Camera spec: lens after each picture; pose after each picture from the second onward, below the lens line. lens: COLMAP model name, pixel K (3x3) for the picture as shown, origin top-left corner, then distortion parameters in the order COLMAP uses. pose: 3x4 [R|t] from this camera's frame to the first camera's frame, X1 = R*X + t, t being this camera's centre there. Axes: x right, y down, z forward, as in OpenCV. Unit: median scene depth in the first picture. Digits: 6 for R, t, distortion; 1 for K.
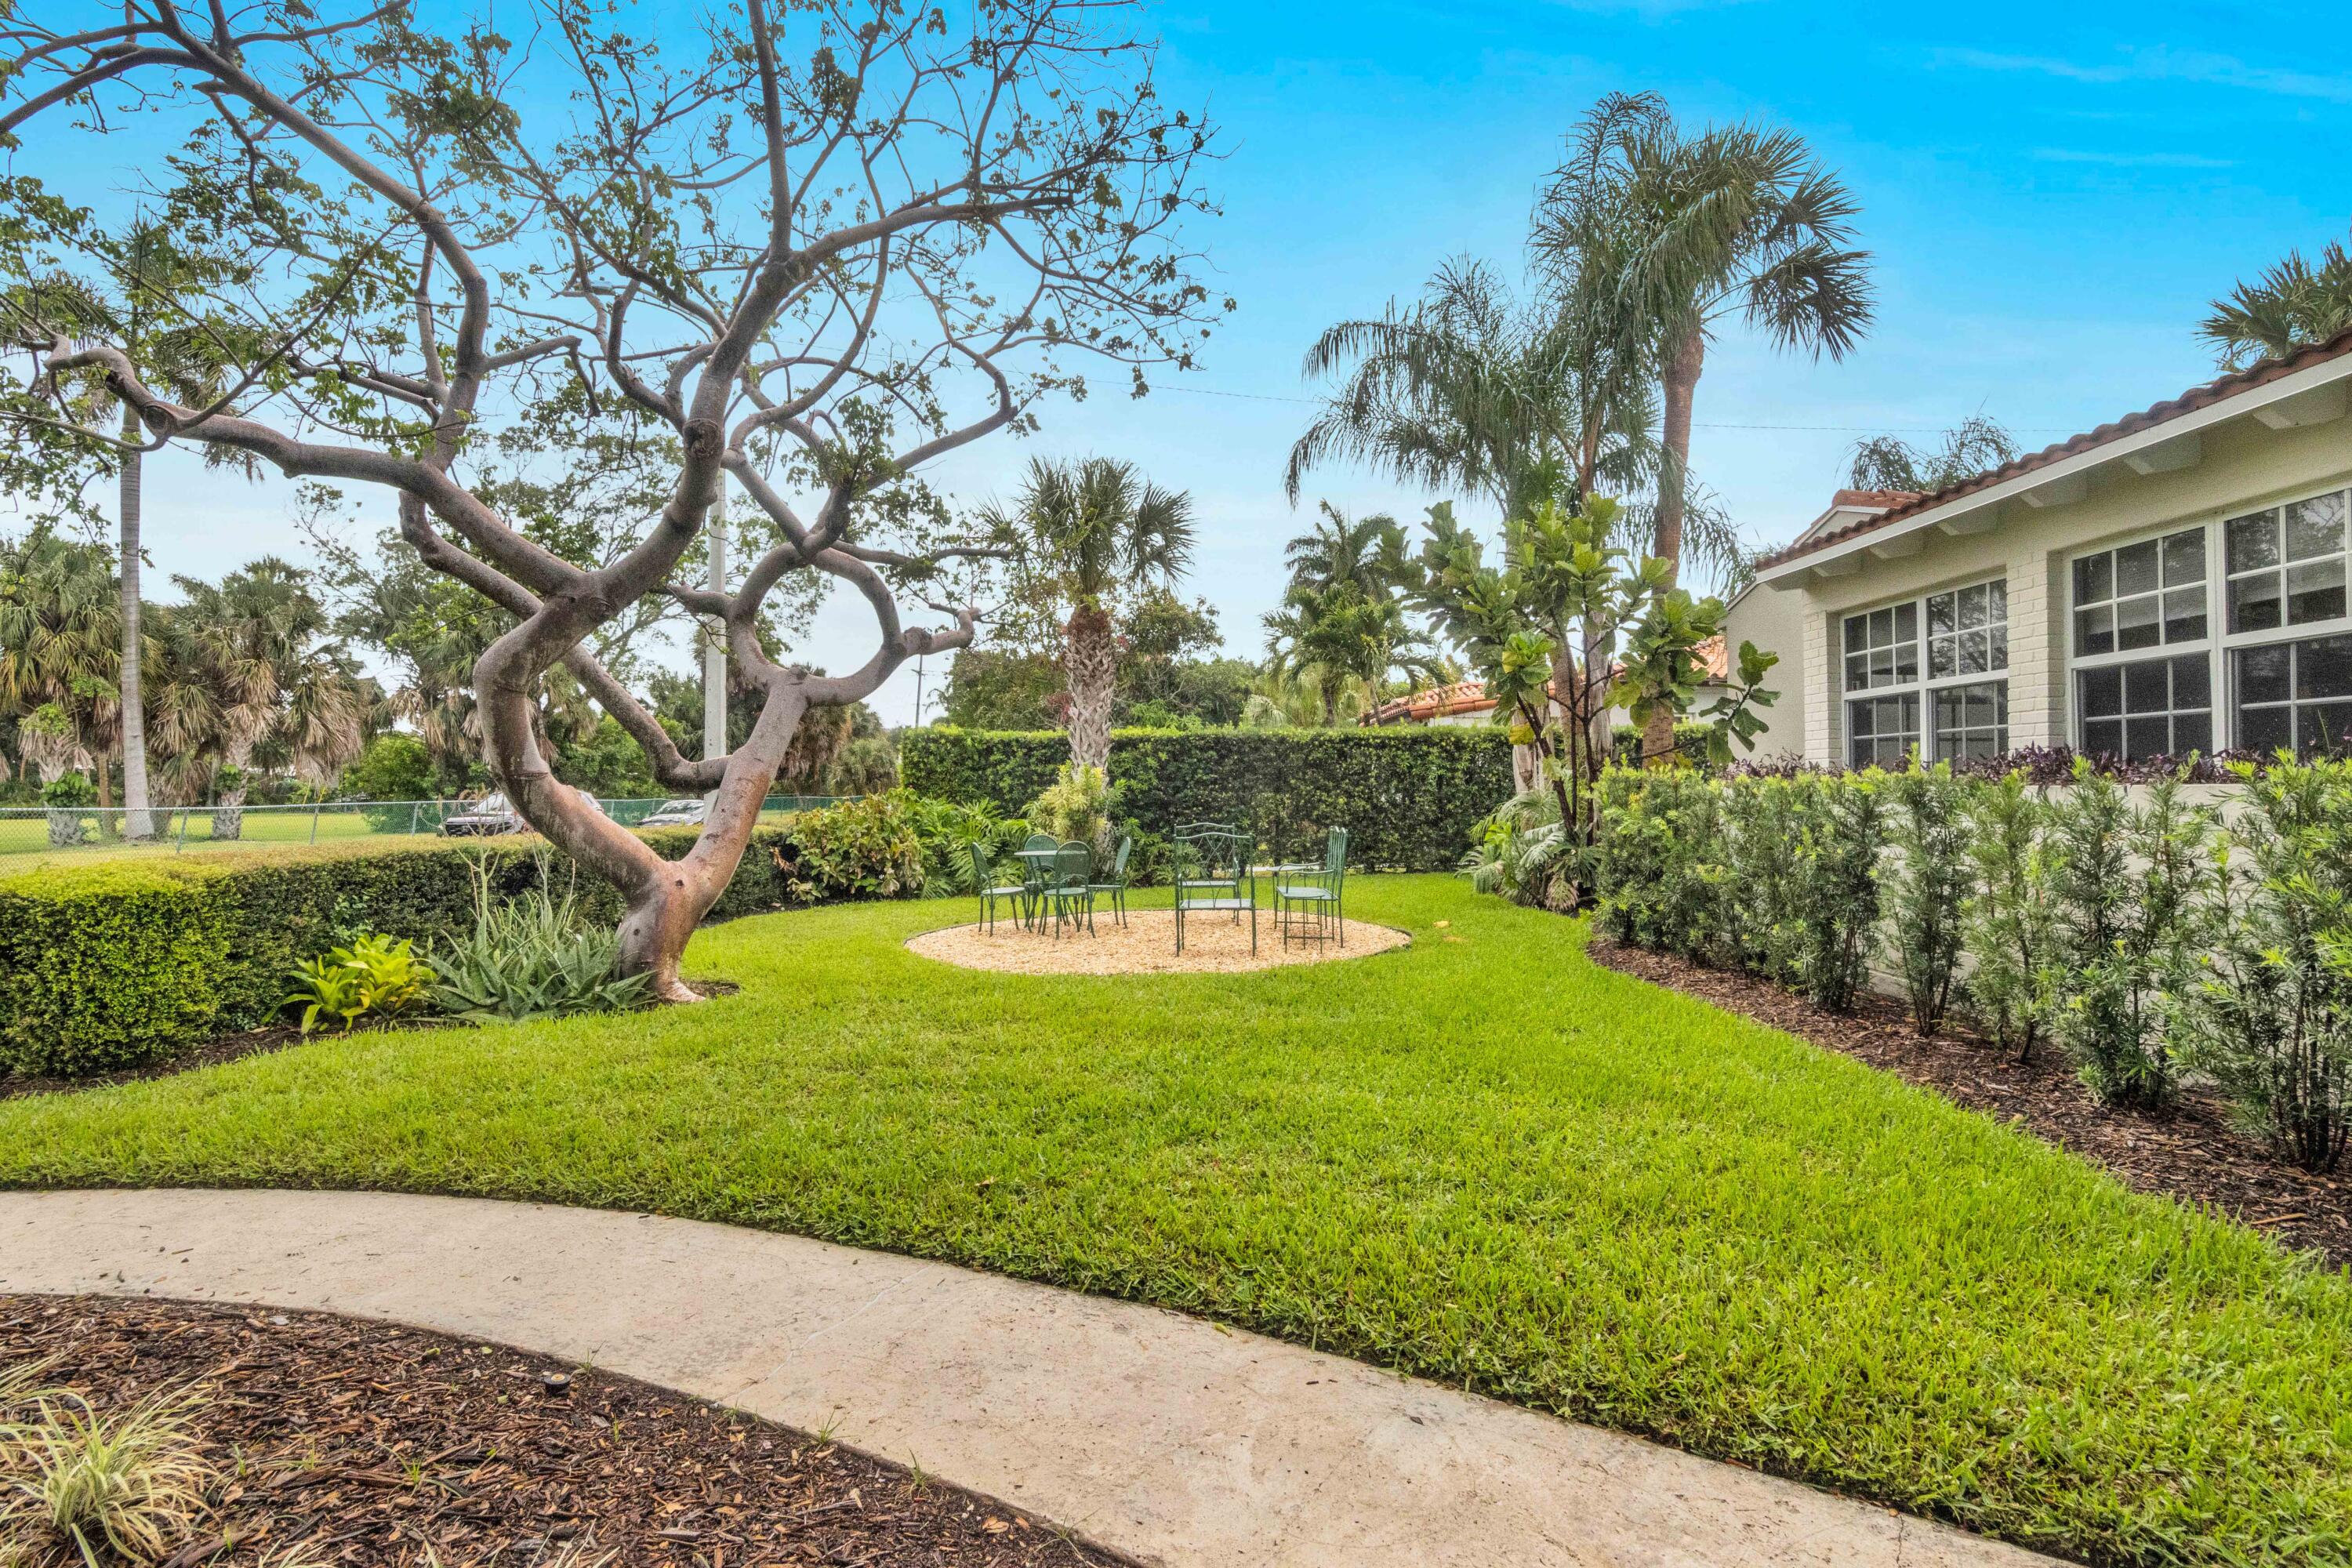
lens RADIAL K [[1116.1, 0, 1170.0], [0, 1116.1, 781.6], [0, 0, 1]] dist [-0.030760, 0.000189]
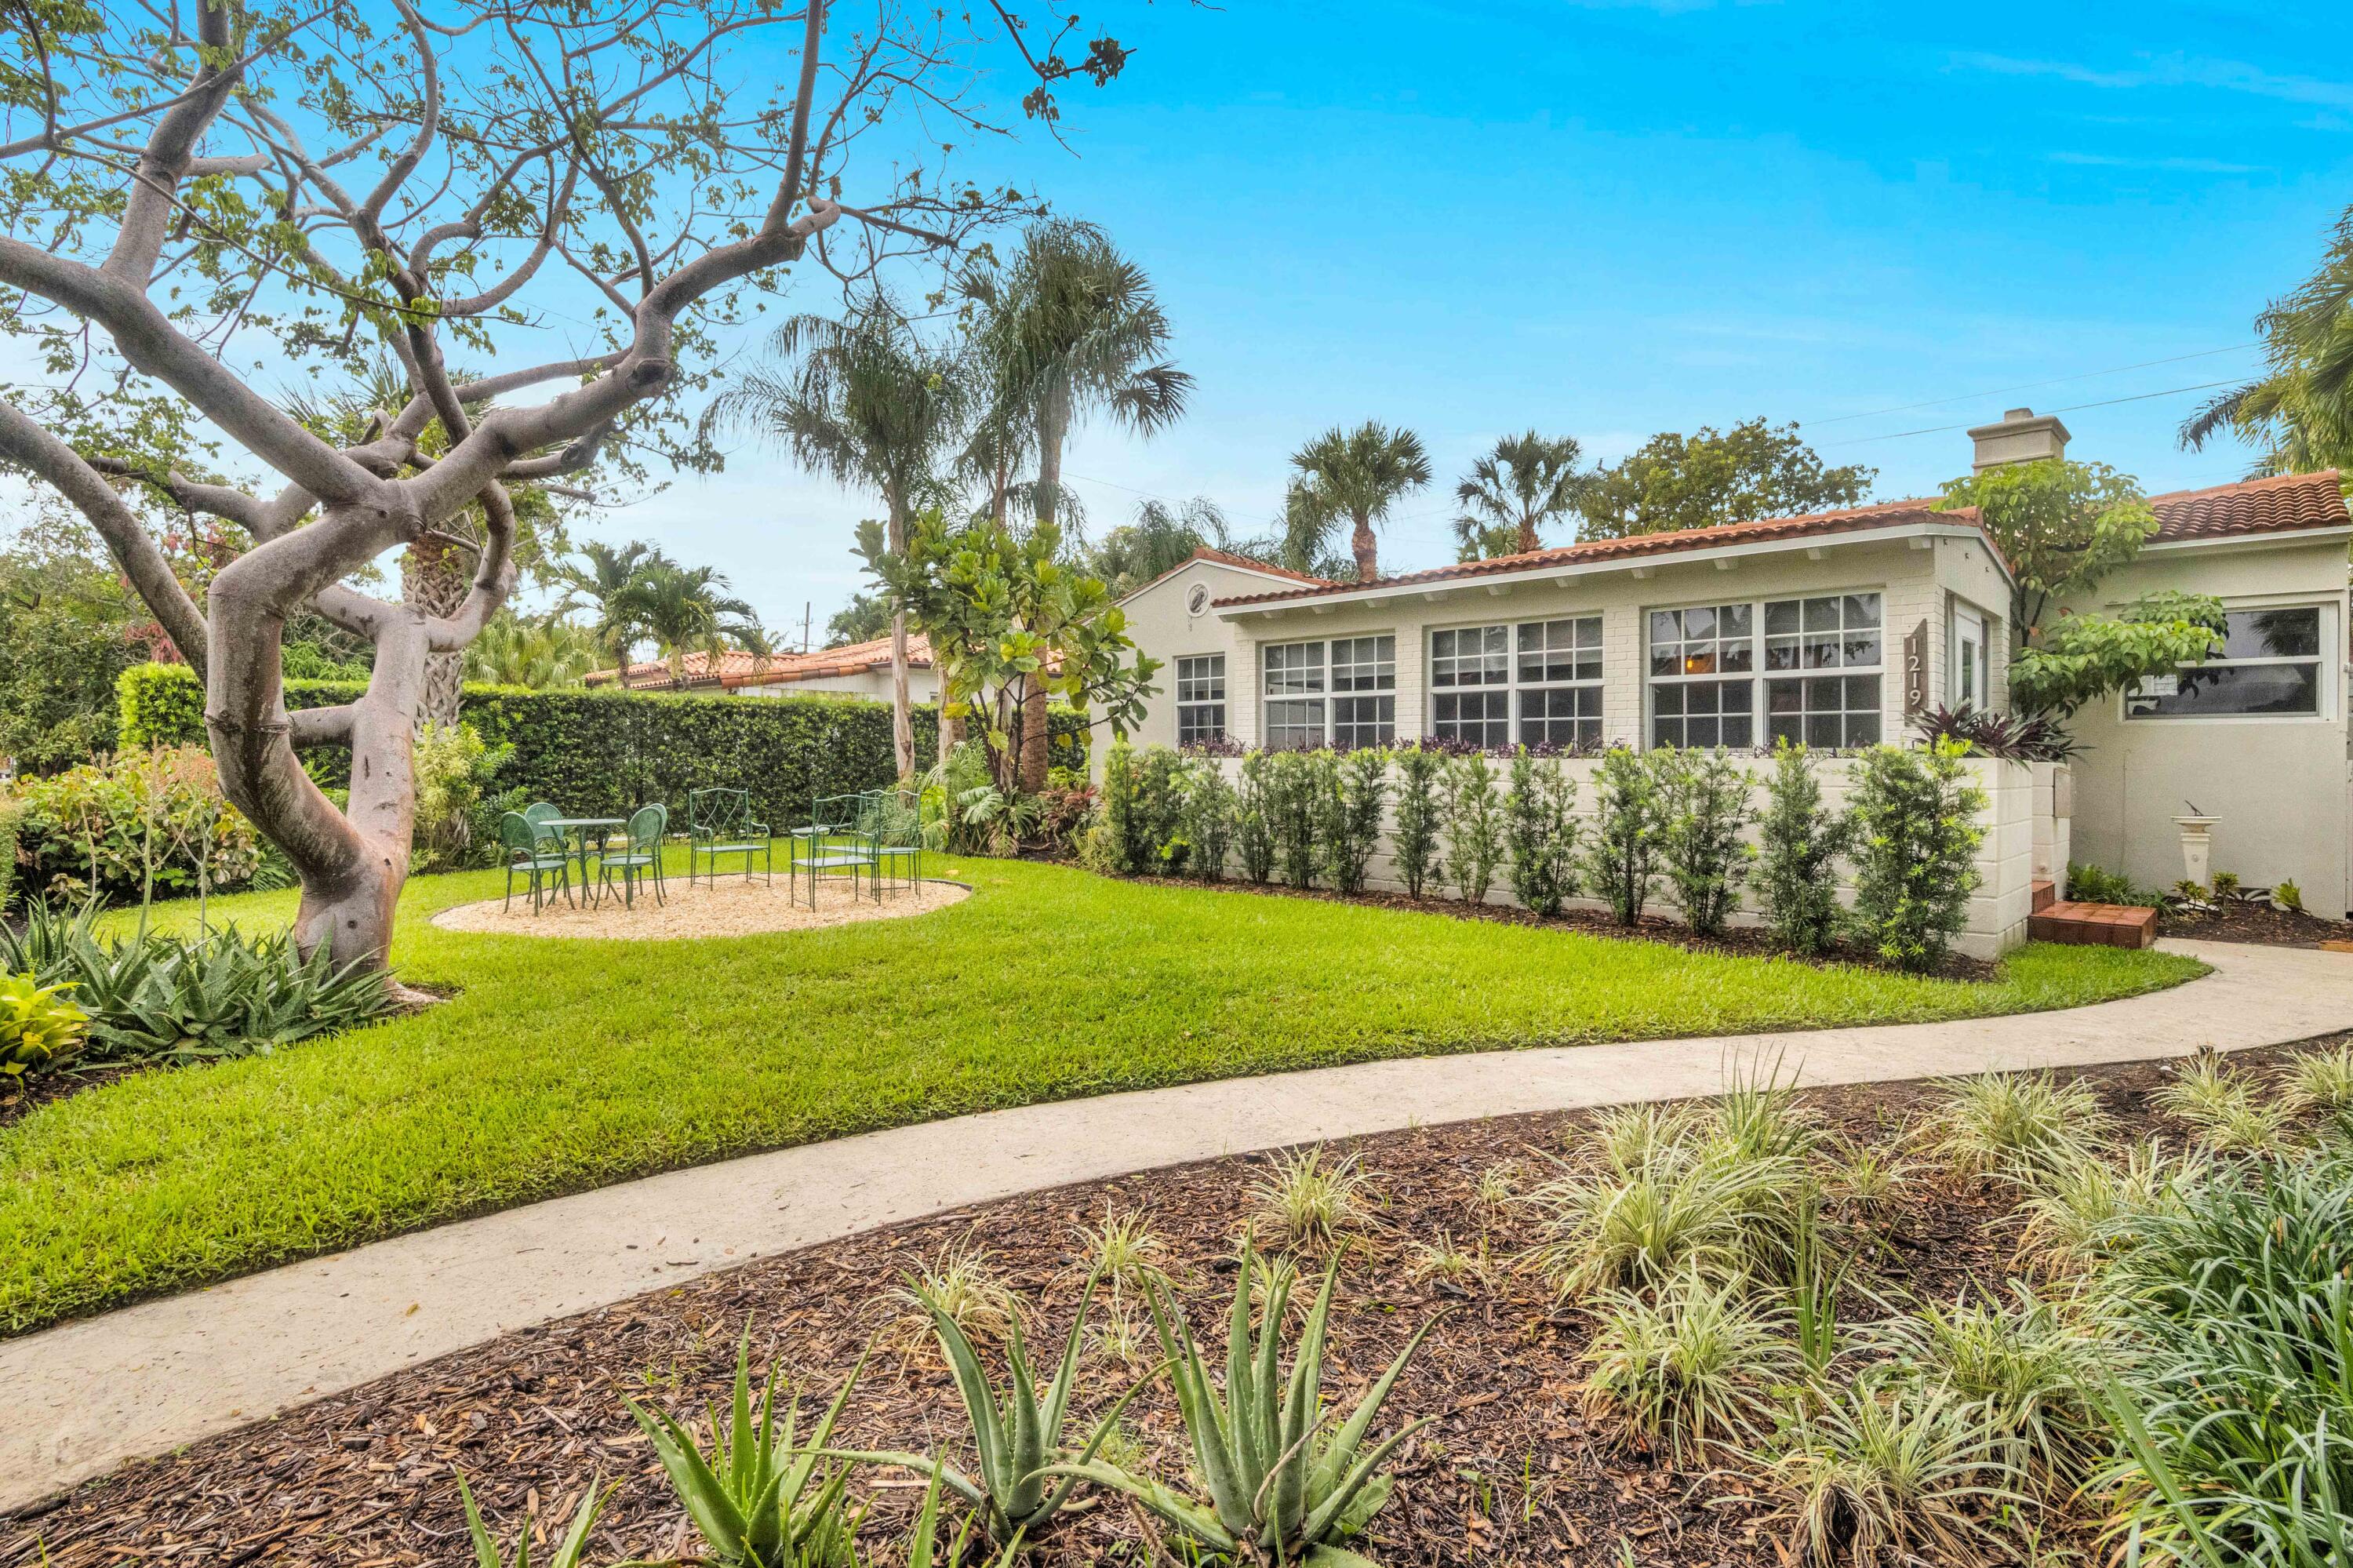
lens RADIAL K [[1129.2, 0, 1172.0], [0, 1129.2, 752.5], [0, 0, 1]] dist [-0.035562, 0.000190]
pose [[0.702658, 0.012972, 0.711409, -0.623888], [-0.013475, 0.999897, -0.004923, 0.006577], [-0.711400, -0.006127, 0.702761, 0.009138]]
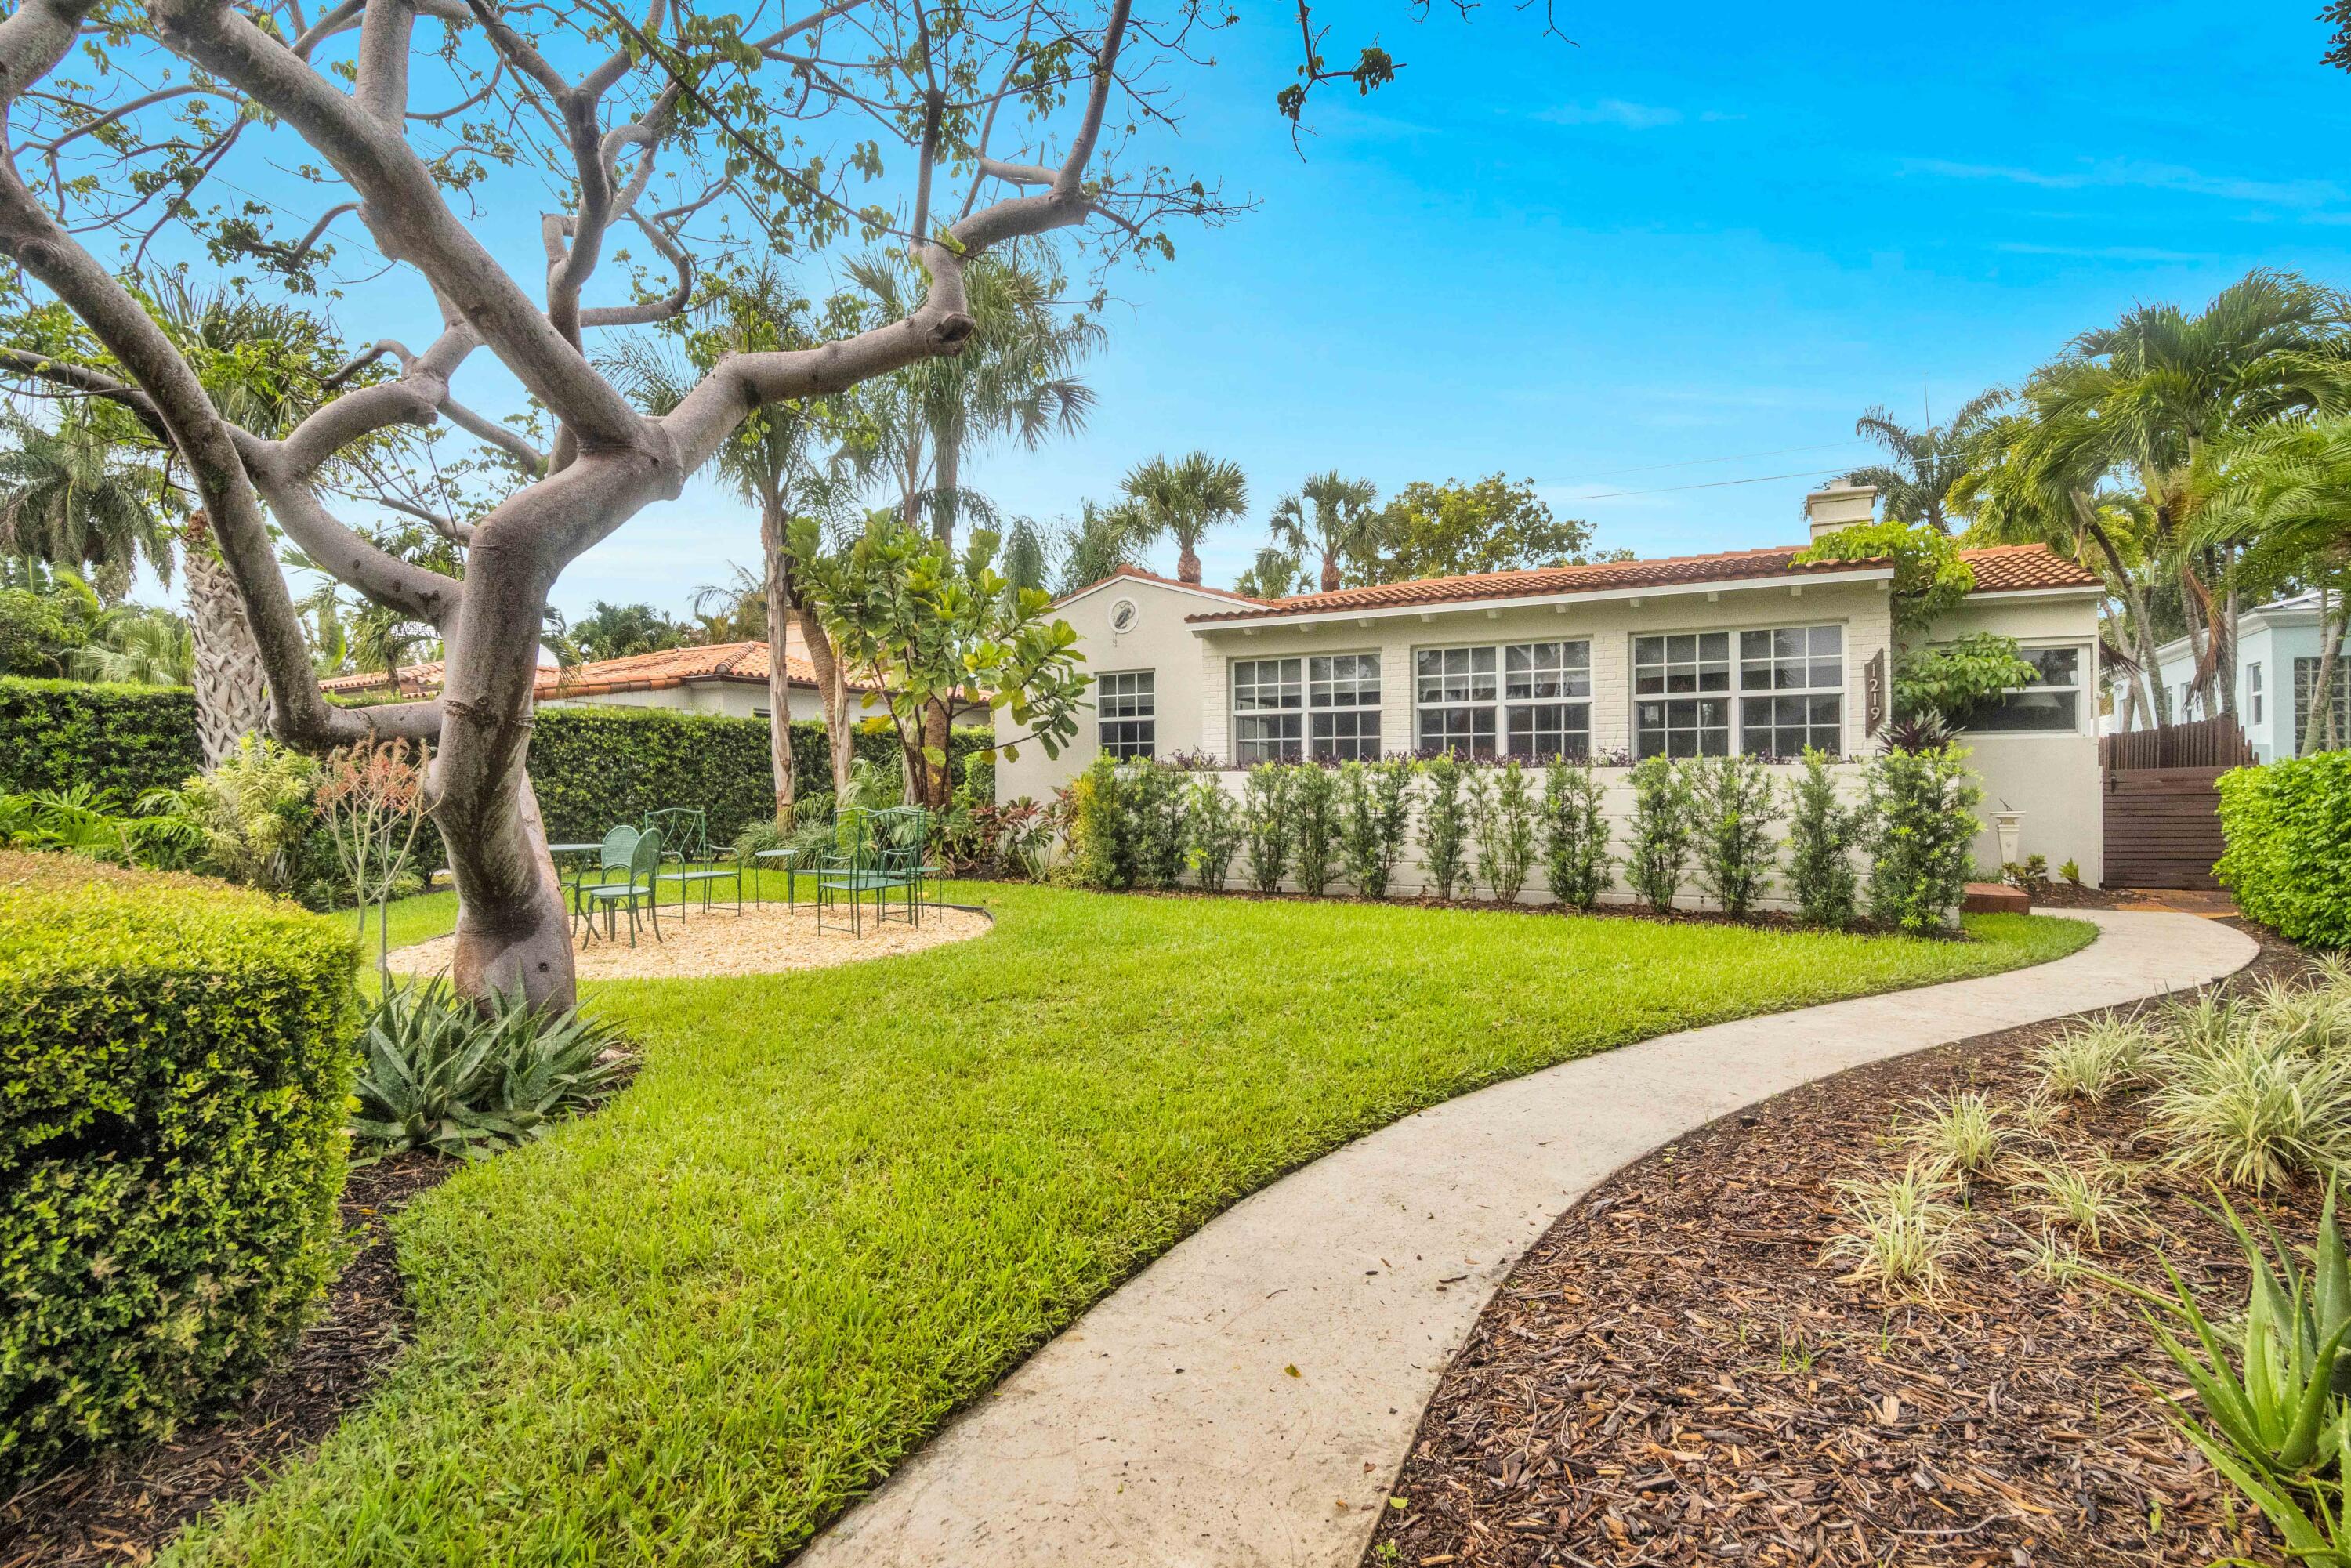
lens RADIAL K [[1111.5, 0, 1189.8], [0, 1111.5, 777.9], [0, 0, 1]] dist [-0.032733, 0.001109]
pose [[0.475333, 0.008128, 0.879768, -0.853749], [-0.005054, 0.999966, -0.006508, 0.025646], [-0.879791, -0.001353, 0.475358, 0.348399]]
